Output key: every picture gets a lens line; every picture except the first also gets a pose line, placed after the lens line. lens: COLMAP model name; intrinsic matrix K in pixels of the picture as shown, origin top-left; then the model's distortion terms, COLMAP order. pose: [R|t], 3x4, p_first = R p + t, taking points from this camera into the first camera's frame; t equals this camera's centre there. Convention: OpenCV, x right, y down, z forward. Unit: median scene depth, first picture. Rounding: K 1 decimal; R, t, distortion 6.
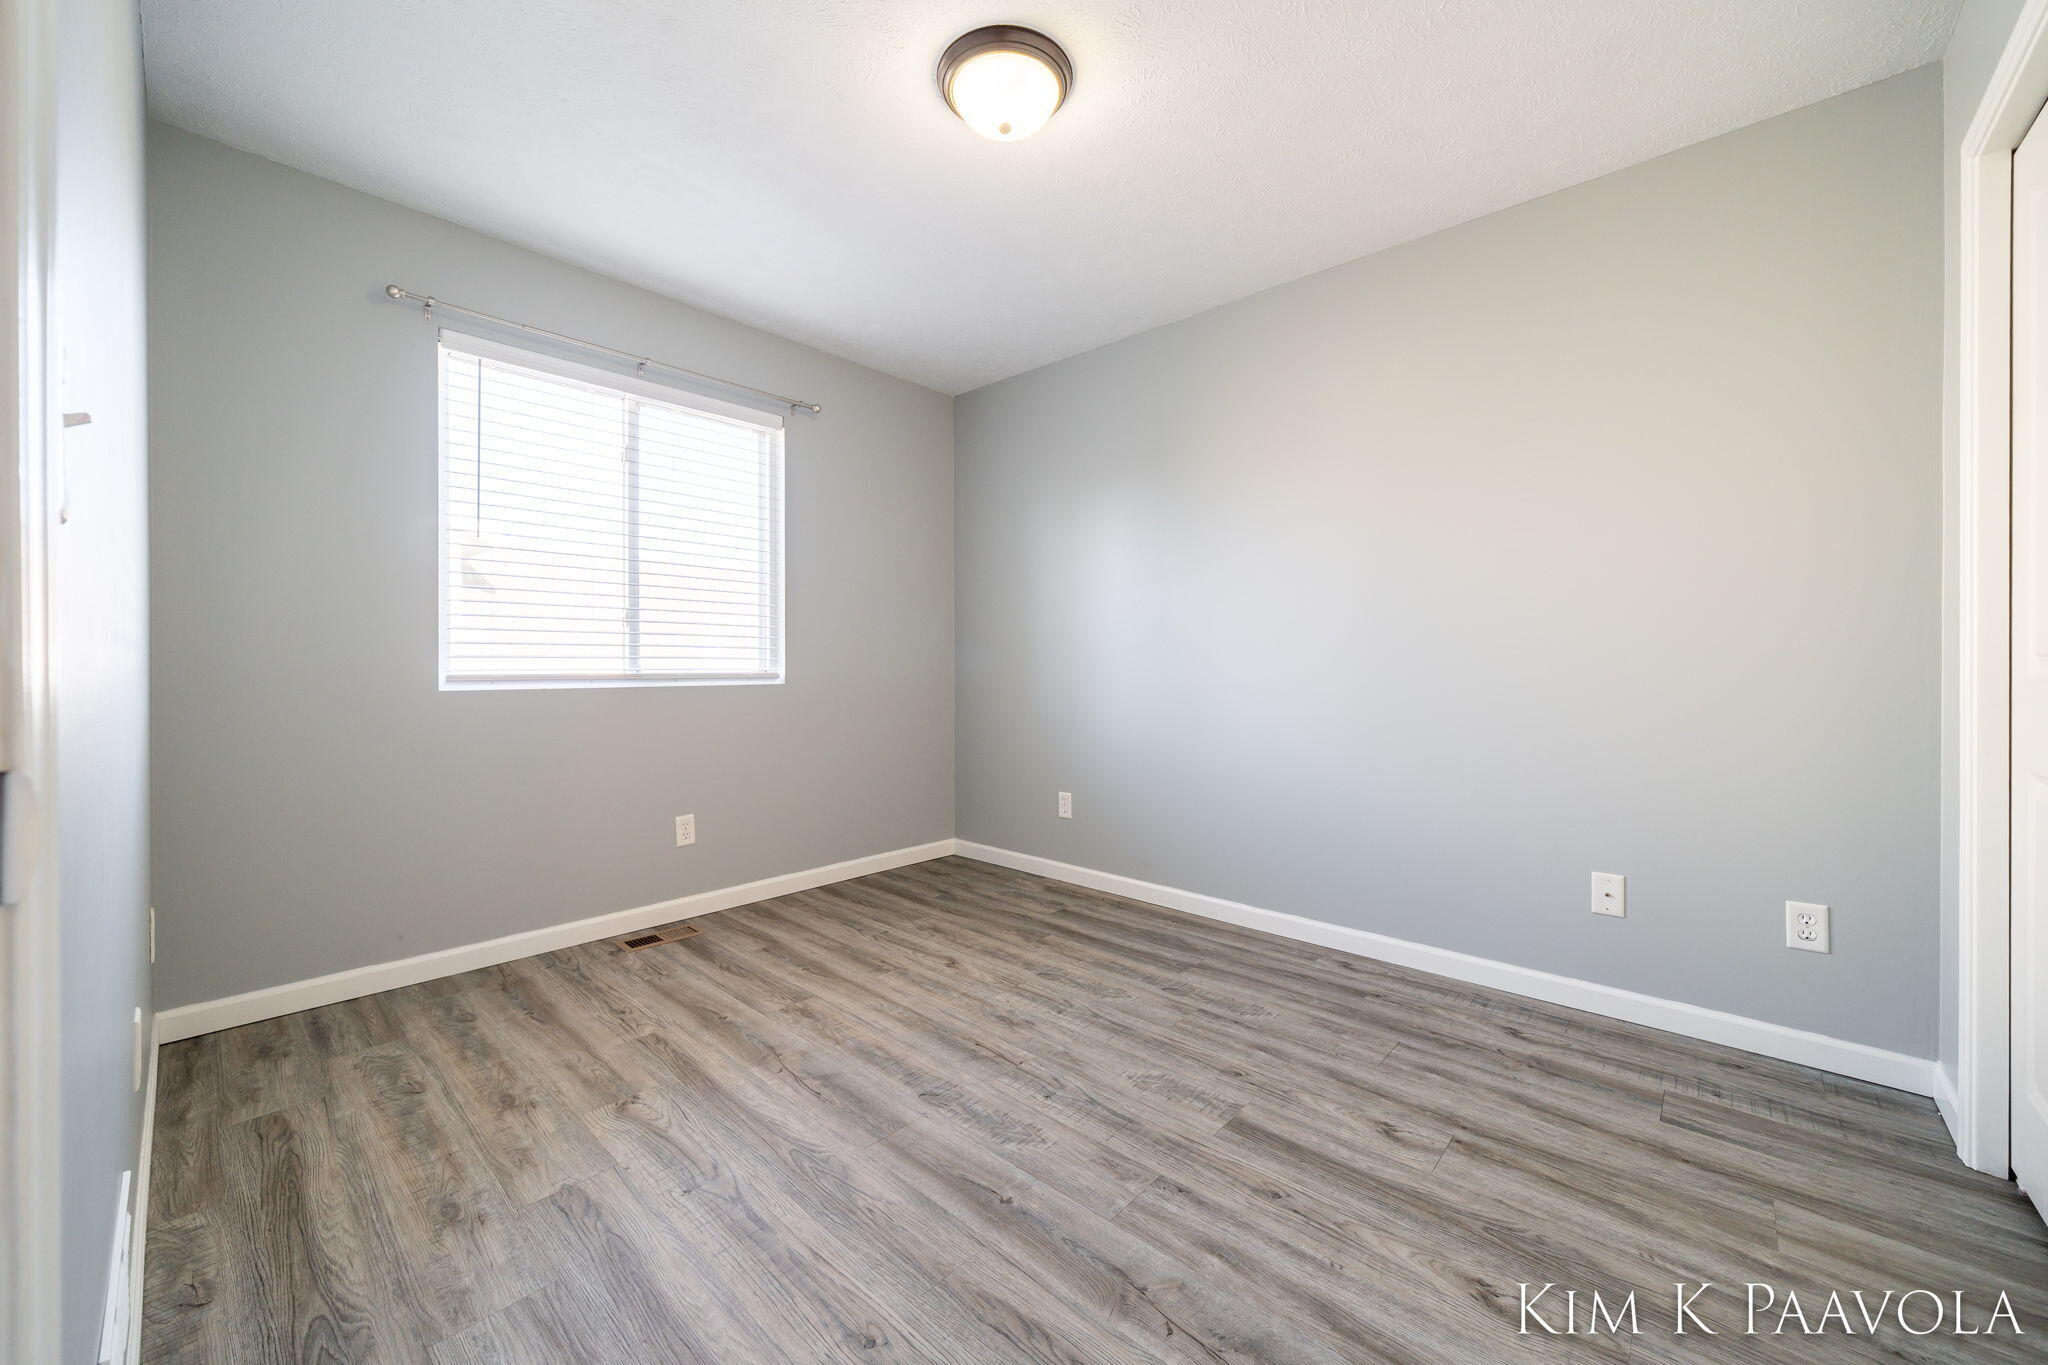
lens RADIAL K [[767.2, 0, 1024.4], [0, 767.2, 667.9], [0, 0, 1]] dist [-0.000448, -0.000003]
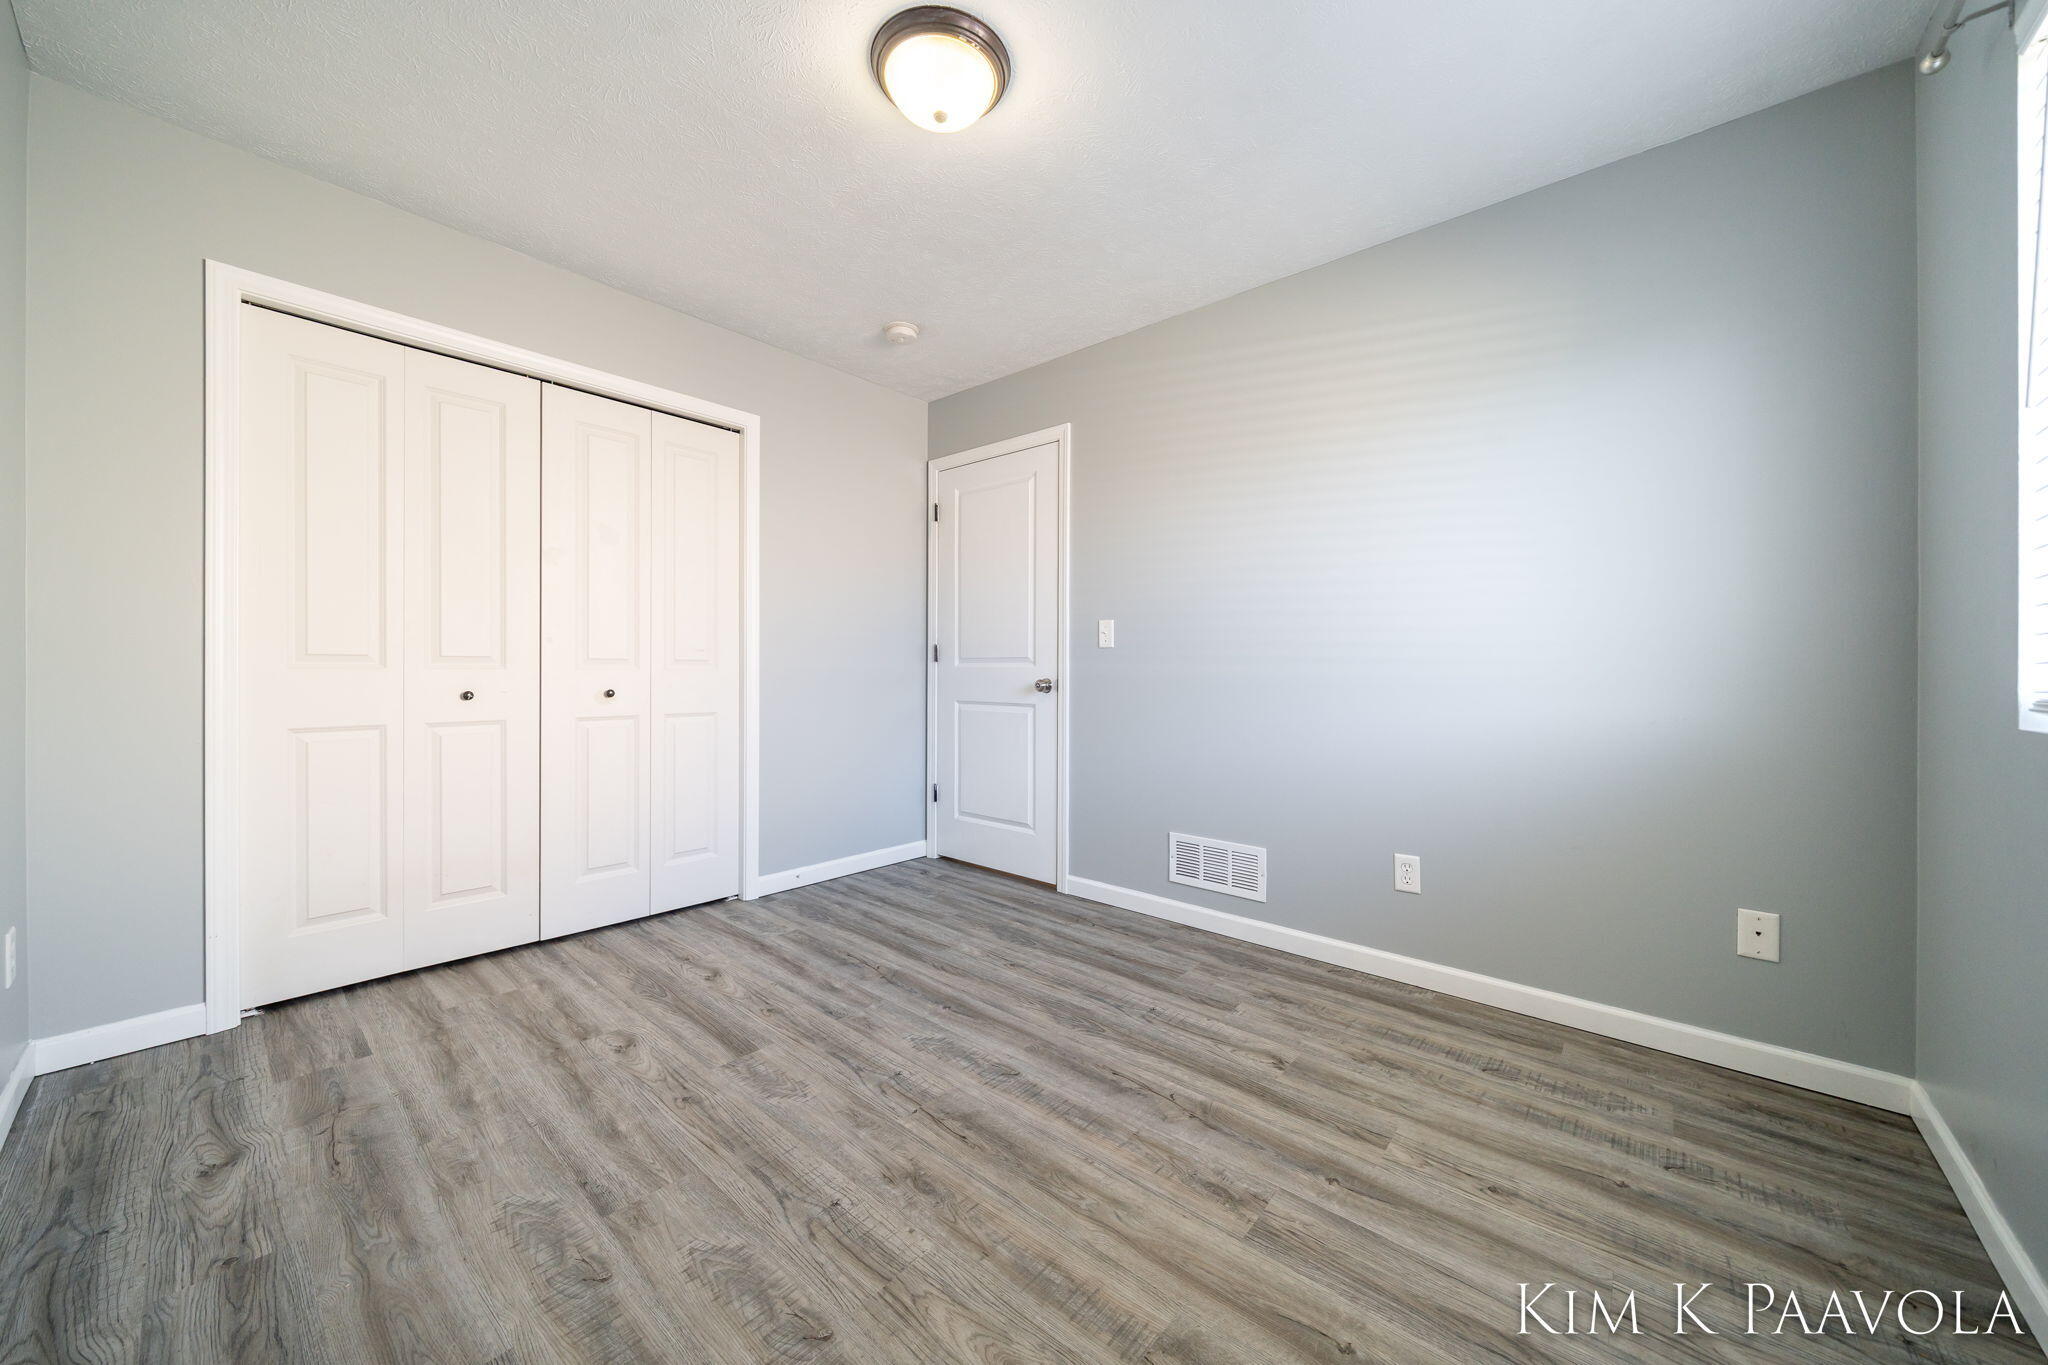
lens RADIAL K [[767.2, 0, 1024.4], [0, 767.2, 667.9], [0, 0, 1]] dist [-0.000448, -0.000003]
pose [[-0.999853, -0.011528, -0.012694, -0.123108], [-0.011560, 0.999930, 0.002455, -0.004735], [0.012665, 0.002601, -0.999916, 2.043040]]
